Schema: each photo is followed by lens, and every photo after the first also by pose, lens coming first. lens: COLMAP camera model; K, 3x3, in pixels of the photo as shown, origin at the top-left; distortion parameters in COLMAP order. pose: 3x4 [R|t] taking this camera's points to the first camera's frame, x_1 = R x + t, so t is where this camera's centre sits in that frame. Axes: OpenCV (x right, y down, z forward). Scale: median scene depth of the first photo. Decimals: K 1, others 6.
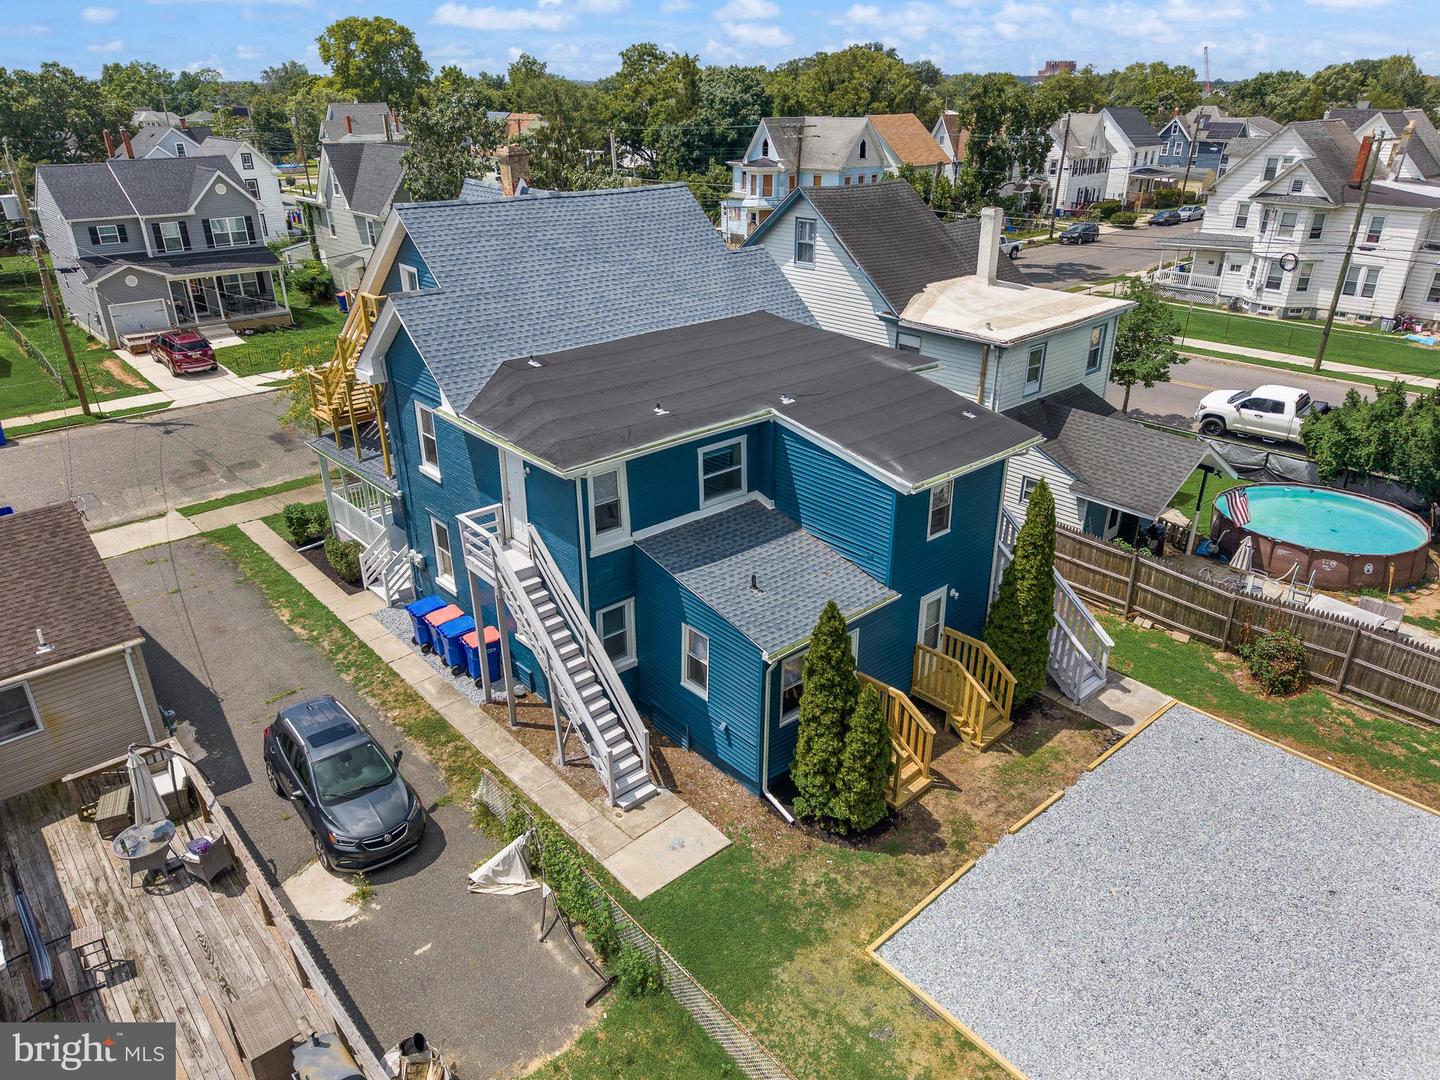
lens RADIAL K [[981.9, 0, 720.0], [0, 981.9, 540.0], [0, 0, 1]] dist [0.005973, 0.000393]
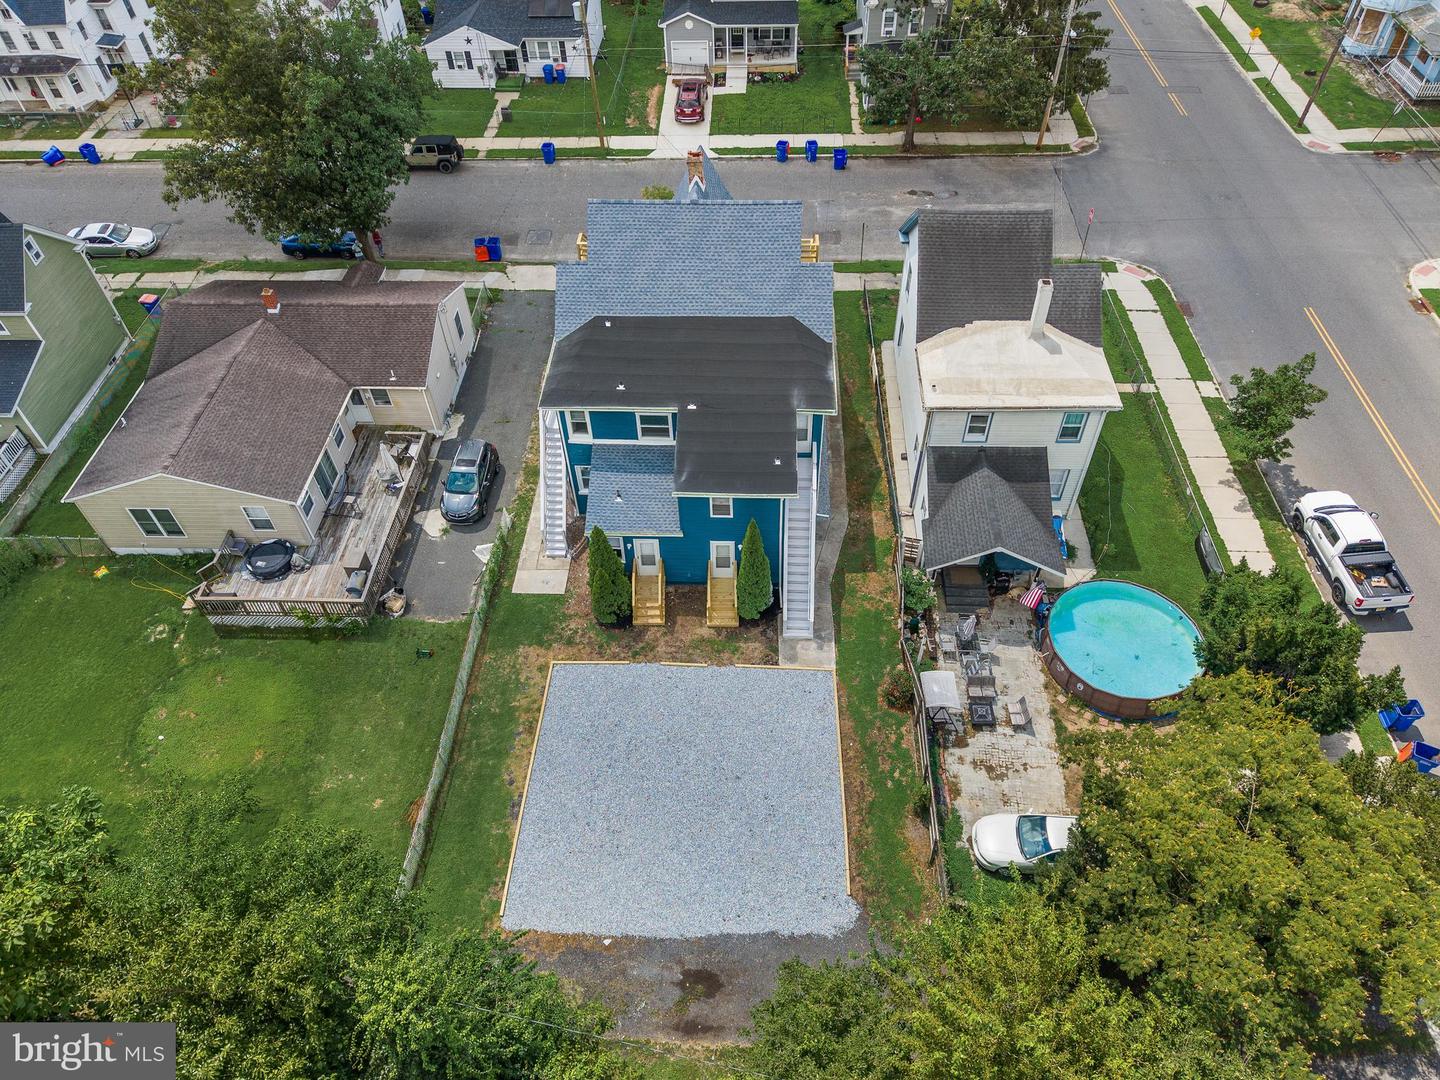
lens RADIAL K [[981.9, 0, 720.0], [0, 981.9, 540.0], [0, 0, 1]] dist [0.005973, 0.000393]
pose [[0.712125, 0.514227, -0.477962, 1.078447], [-0.272773, 0.829981, 0.486545, -0.821980], [0.646894, -0.216106, 0.731318, -0.298186]]
